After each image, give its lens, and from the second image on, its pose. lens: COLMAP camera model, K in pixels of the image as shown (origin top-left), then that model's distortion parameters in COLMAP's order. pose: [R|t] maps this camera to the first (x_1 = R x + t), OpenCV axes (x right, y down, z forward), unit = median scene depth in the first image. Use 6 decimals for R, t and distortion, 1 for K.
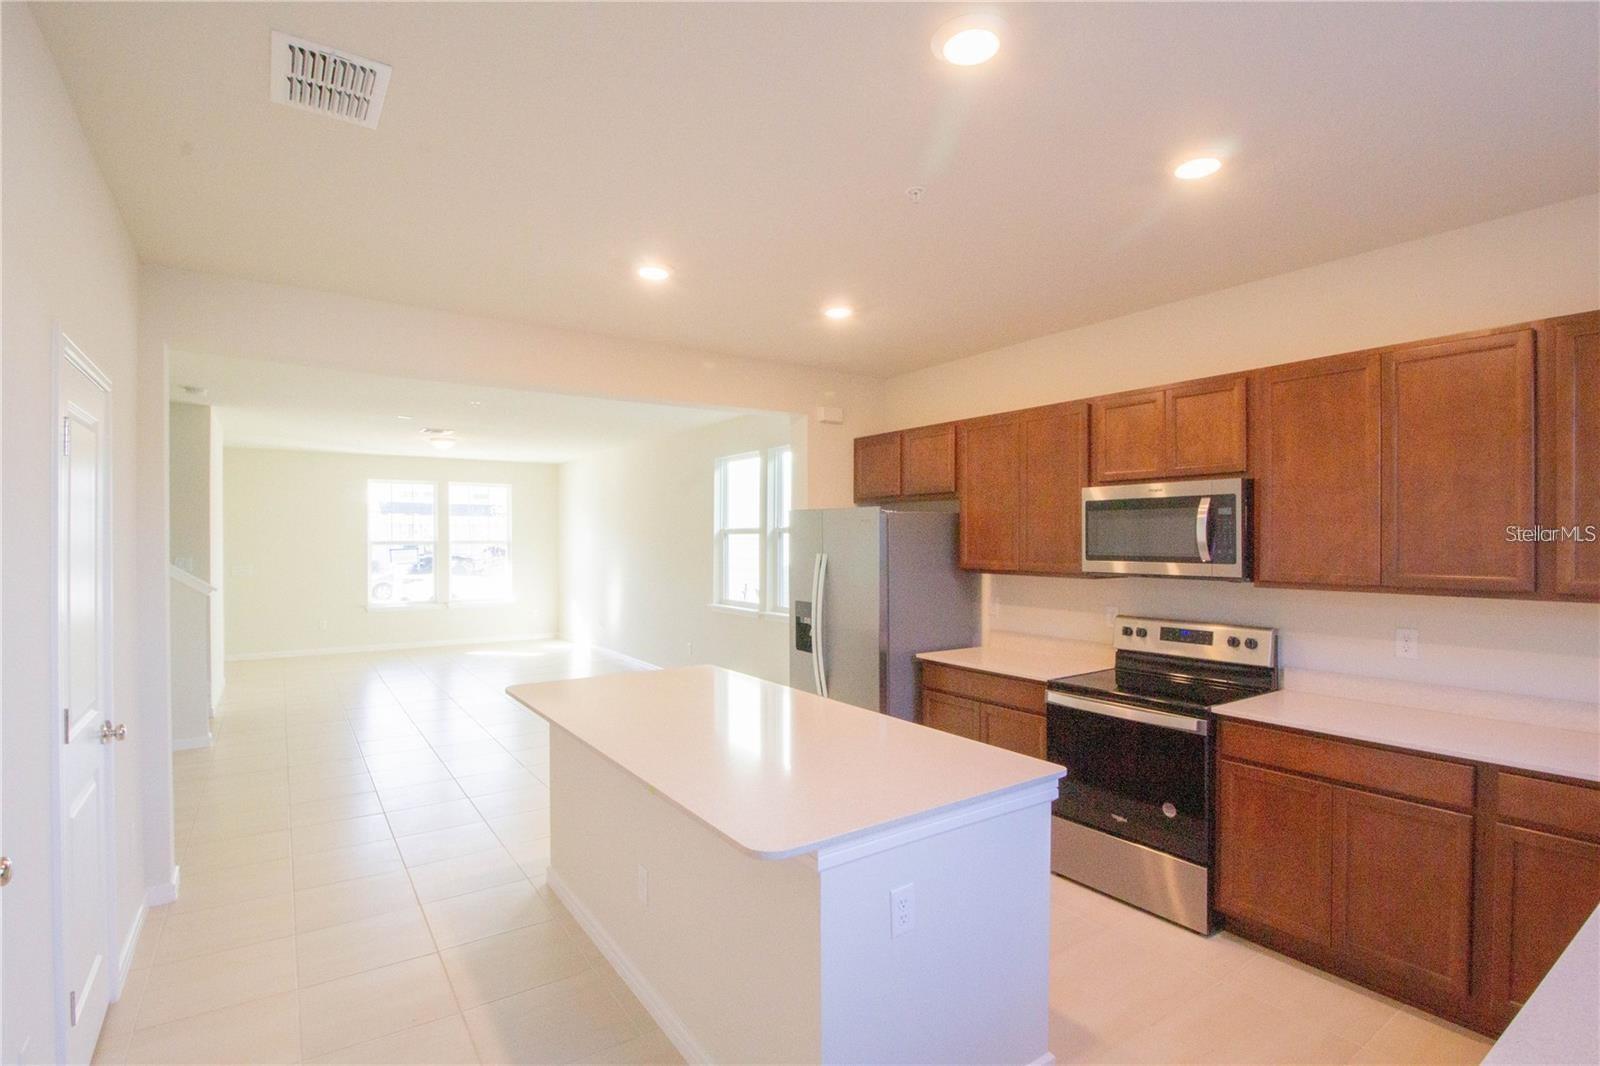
lens RADIAL K [[767.7, 0, 801.2], [0, 767.7, 550.4], [0, 0, 1]] dist [-0.001581, -0.000288]
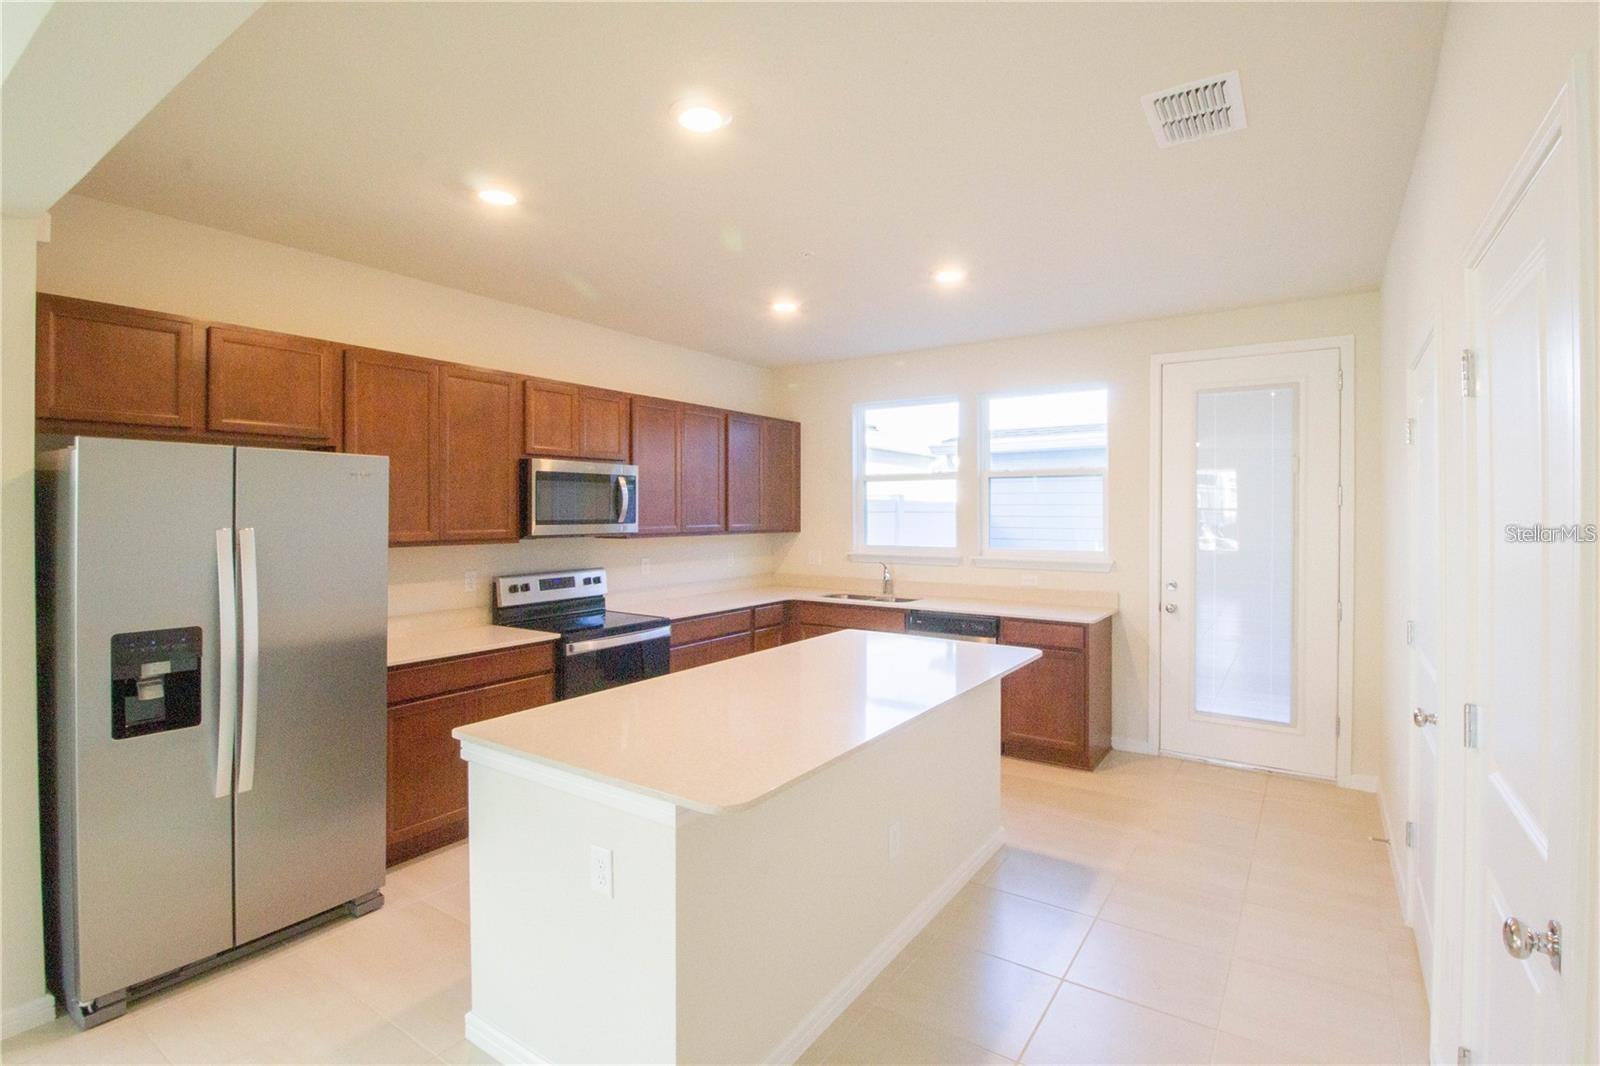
lens RADIAL K [[743.2, 0, 800.0], [0, 743.2, 533.0], [0, 0, 1]] dist [-0.000610, -0.000186]
pose [[-0.351849, -0.024612, 0.935733, -0.758394], [0.014529, 0.999390, 0.031749, -0.003744], [-0.935944, 0.024766, -0.351277, 1.031301]]
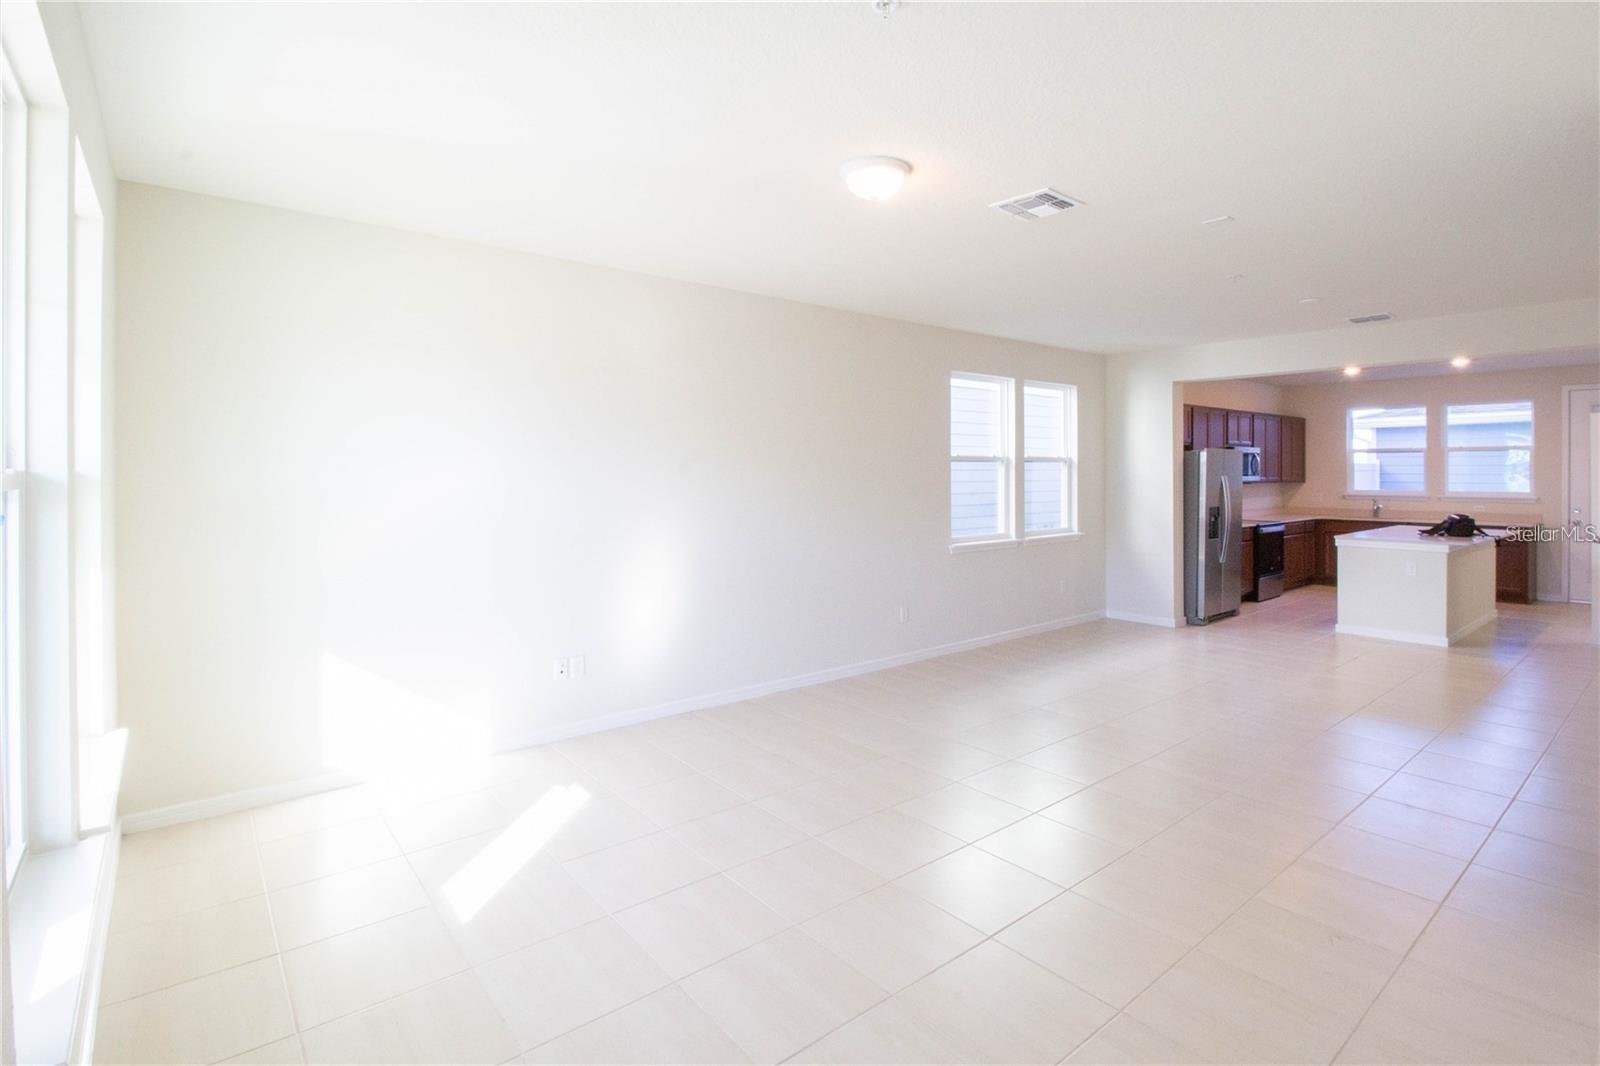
lens RADIAL K [[776.3, 0, 807.7], [0, 776.3, 474.9], [0, 0, 1]] dist [-0.005894, -0.001071]
pose [[-0.086796, -0.003977, 0.996218, -2.047818], [0.015365, 0.999868, 0.005330, -0.027002], [-0.996108, 0.015770, -0.086723, 2.673591]]
